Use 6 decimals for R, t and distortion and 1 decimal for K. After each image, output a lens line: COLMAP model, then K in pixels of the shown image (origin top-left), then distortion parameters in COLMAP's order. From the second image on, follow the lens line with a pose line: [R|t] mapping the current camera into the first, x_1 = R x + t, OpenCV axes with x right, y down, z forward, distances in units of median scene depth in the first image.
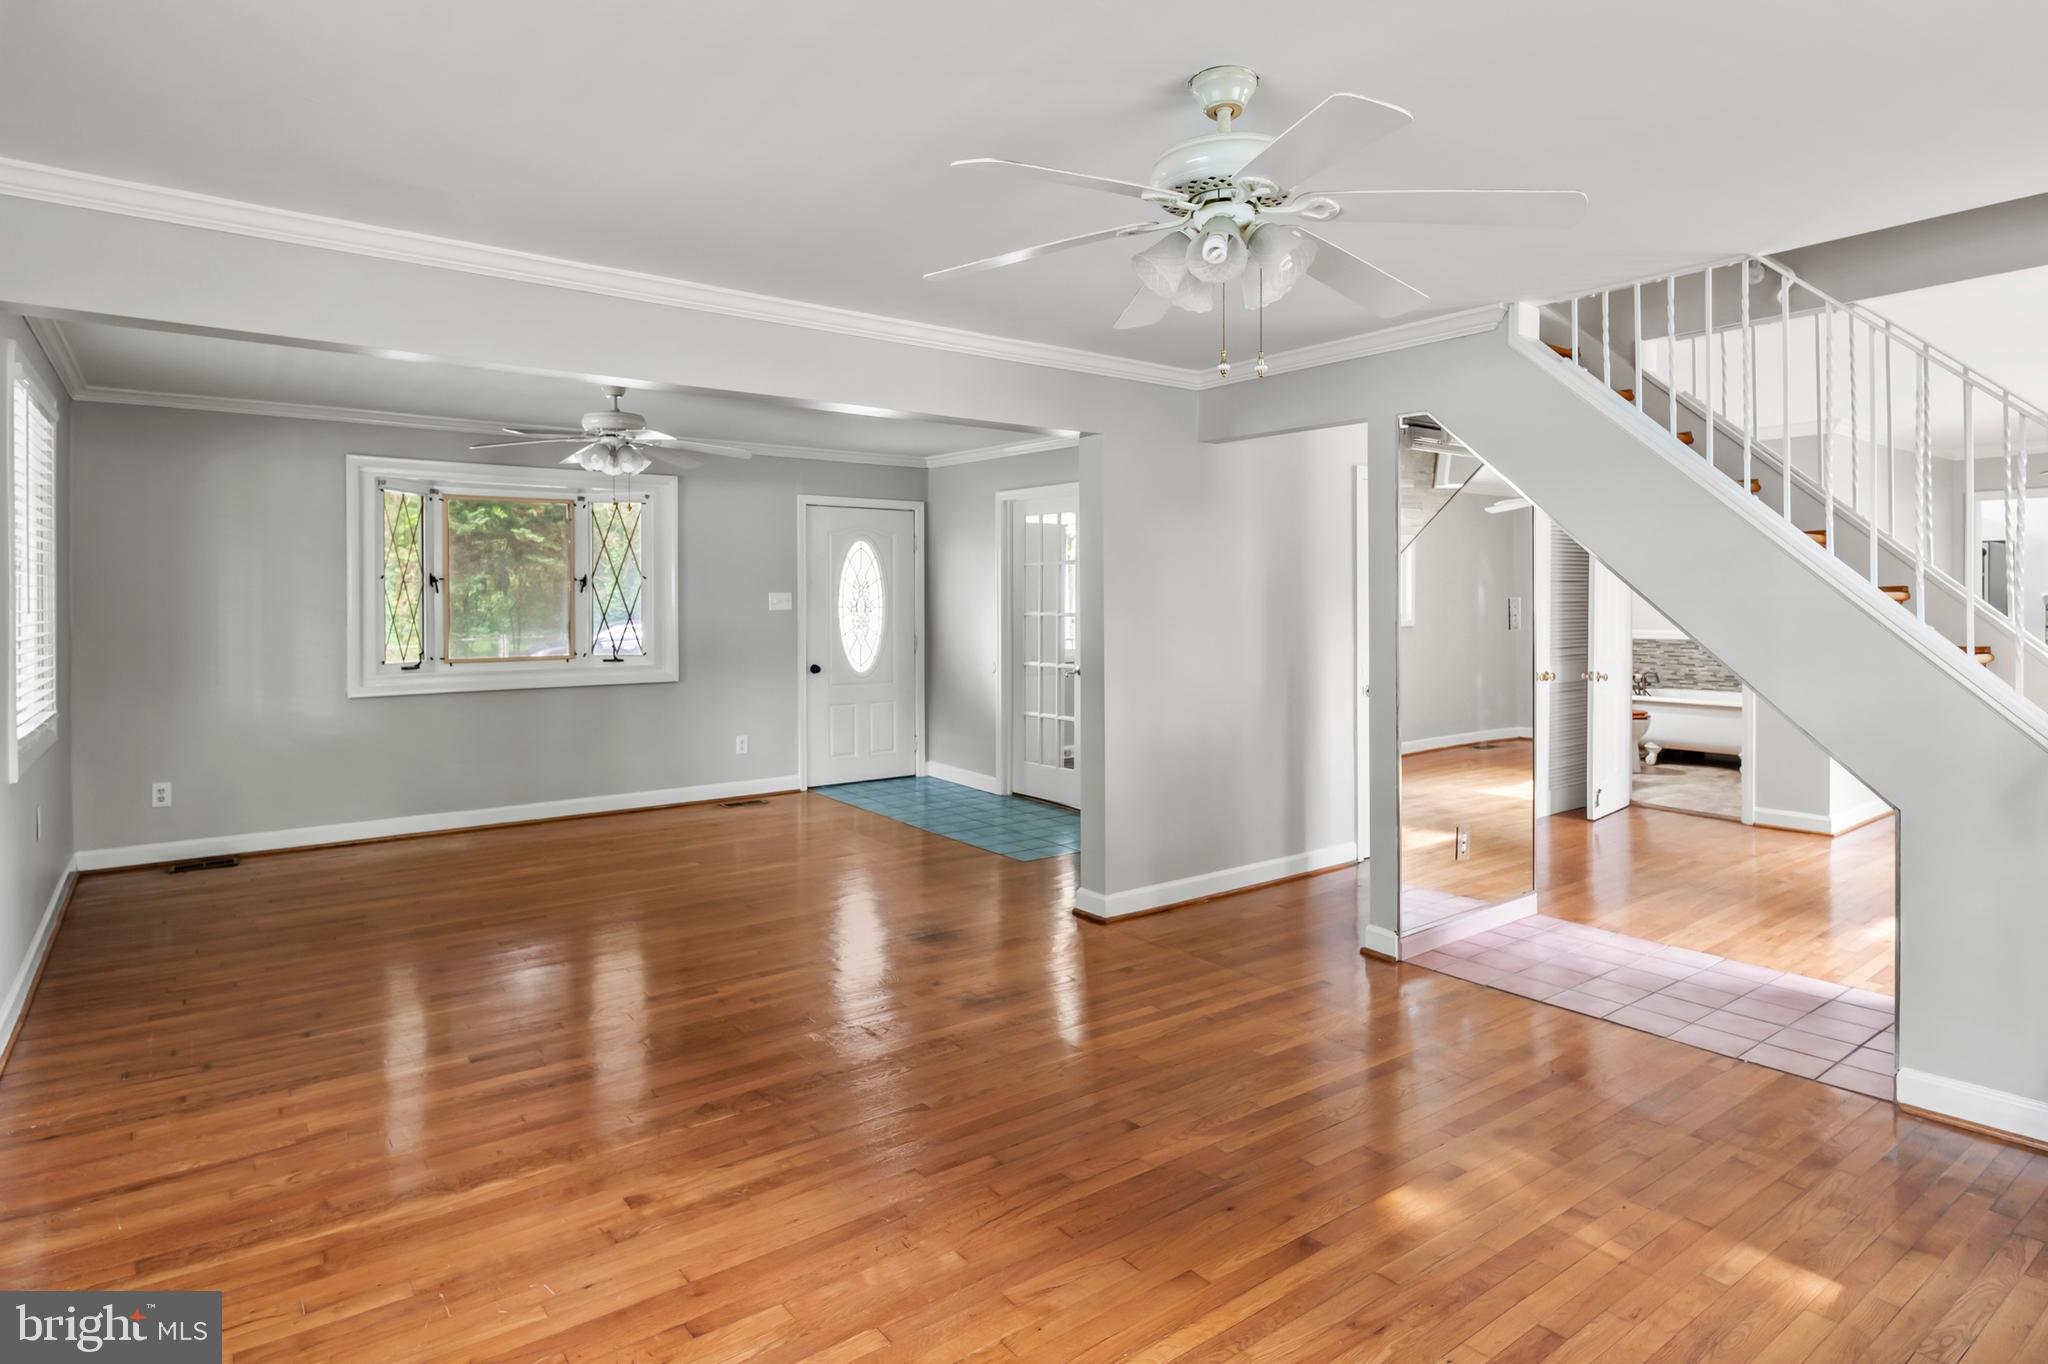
lens RADIAL K [[1121.3, 0, 1010.3], [0, 1121.3, 609.2], [0, 0, 1]] dist [-0.003520, -0.005040]
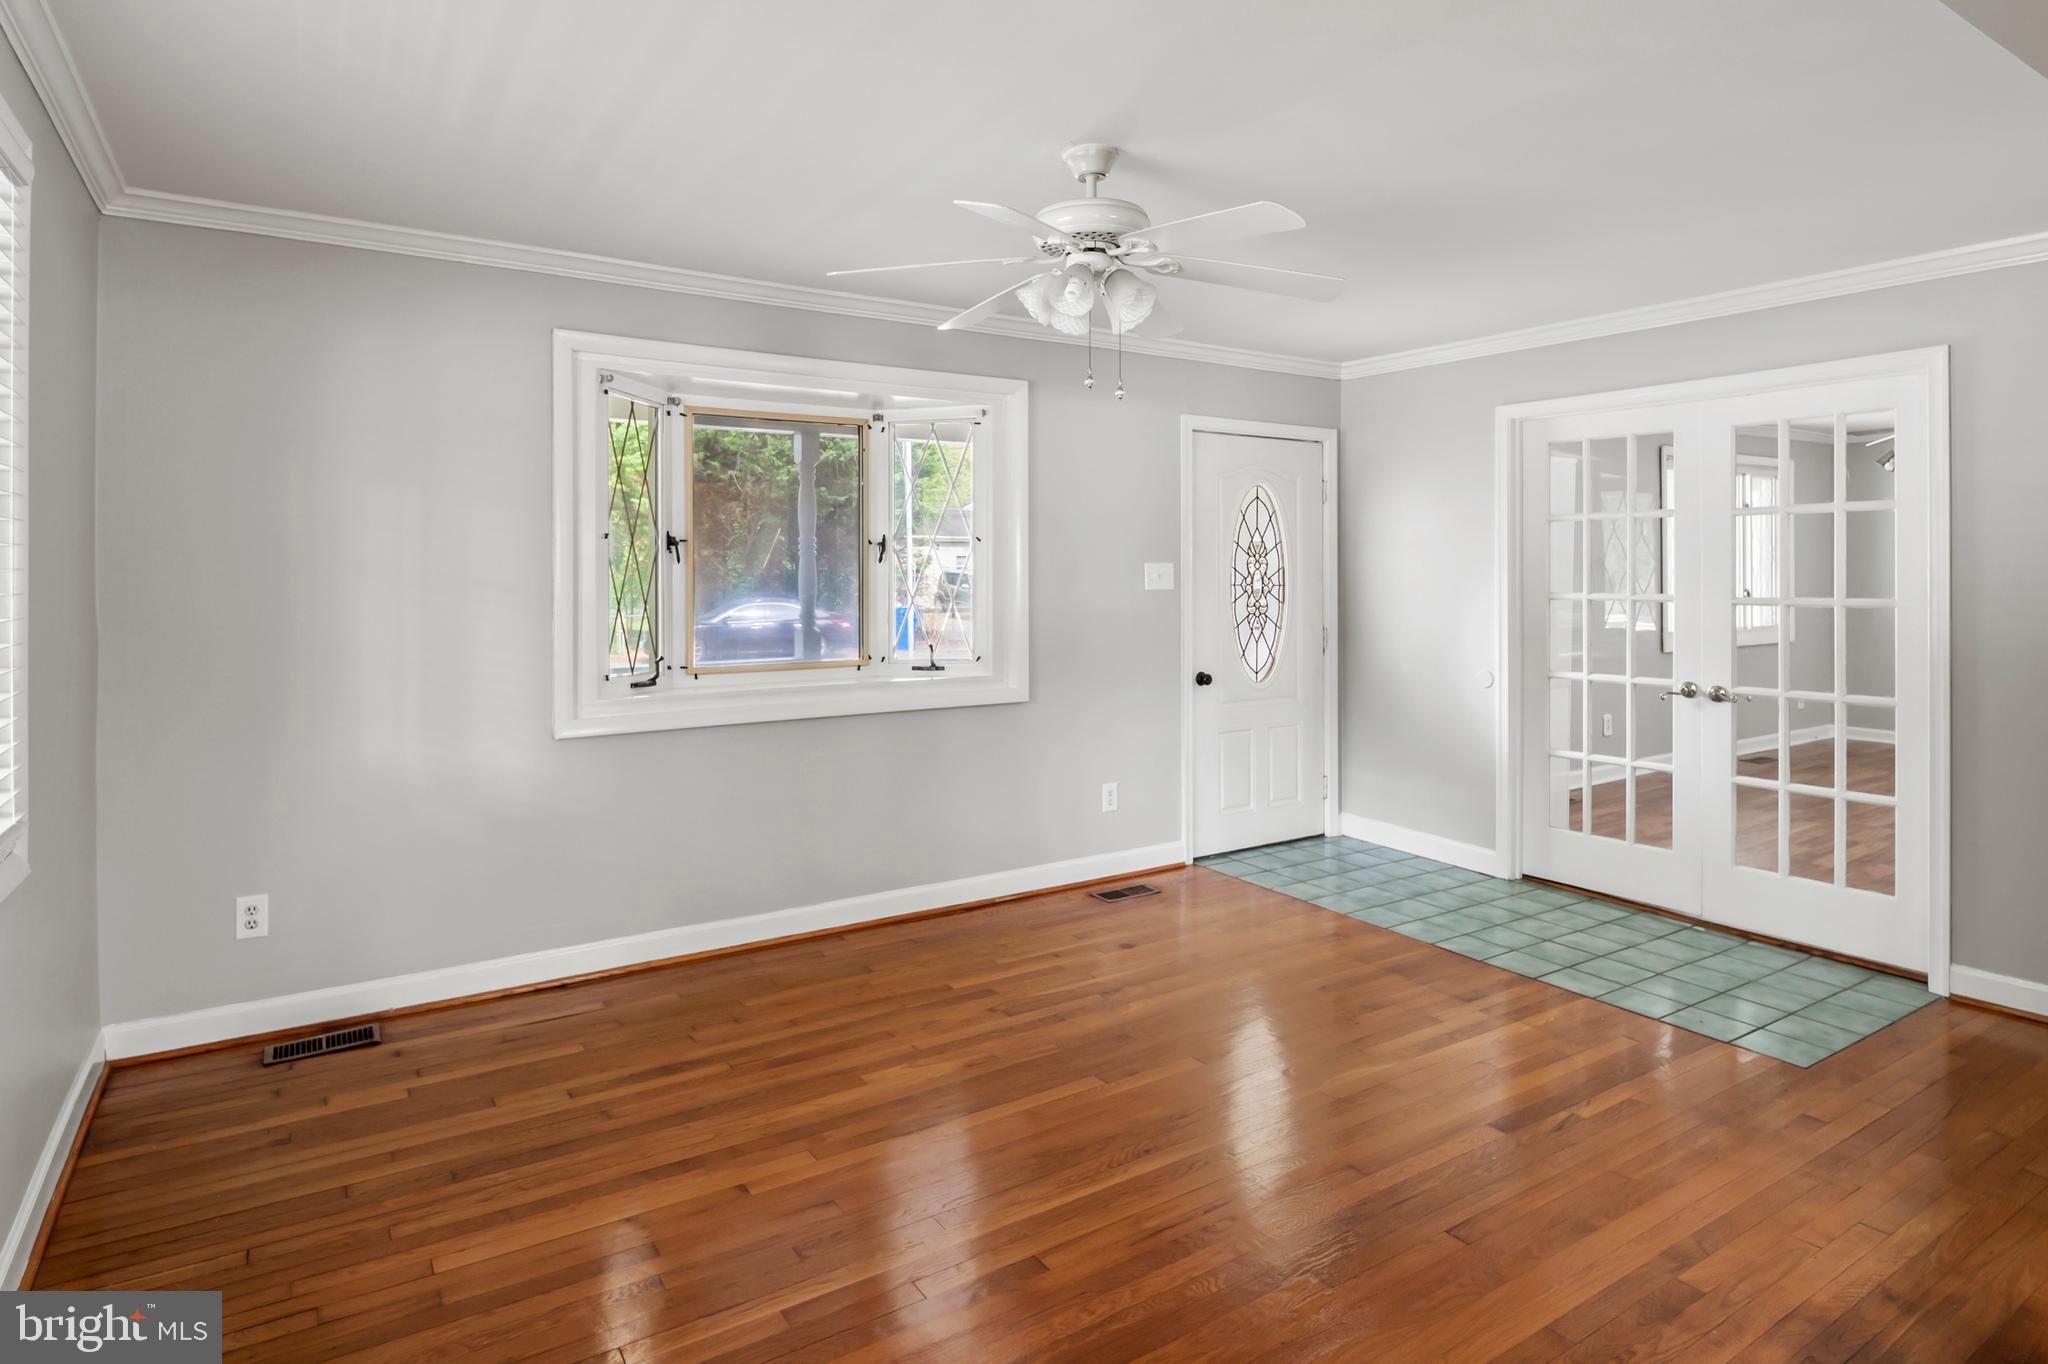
lens RADIAL K [[1121.3, 0, 1001.8], [0, 1121.3, 576.8], [0, 0, 1]] dist [-0.003520, -0.005040]
pose [[0.997354, -0.000146, -0.072696, -0.264926], [-0.000326, 0.999979, -0.006477, -0.002596], [0.072696, 0.006484, 0.997333, 0.360069]]
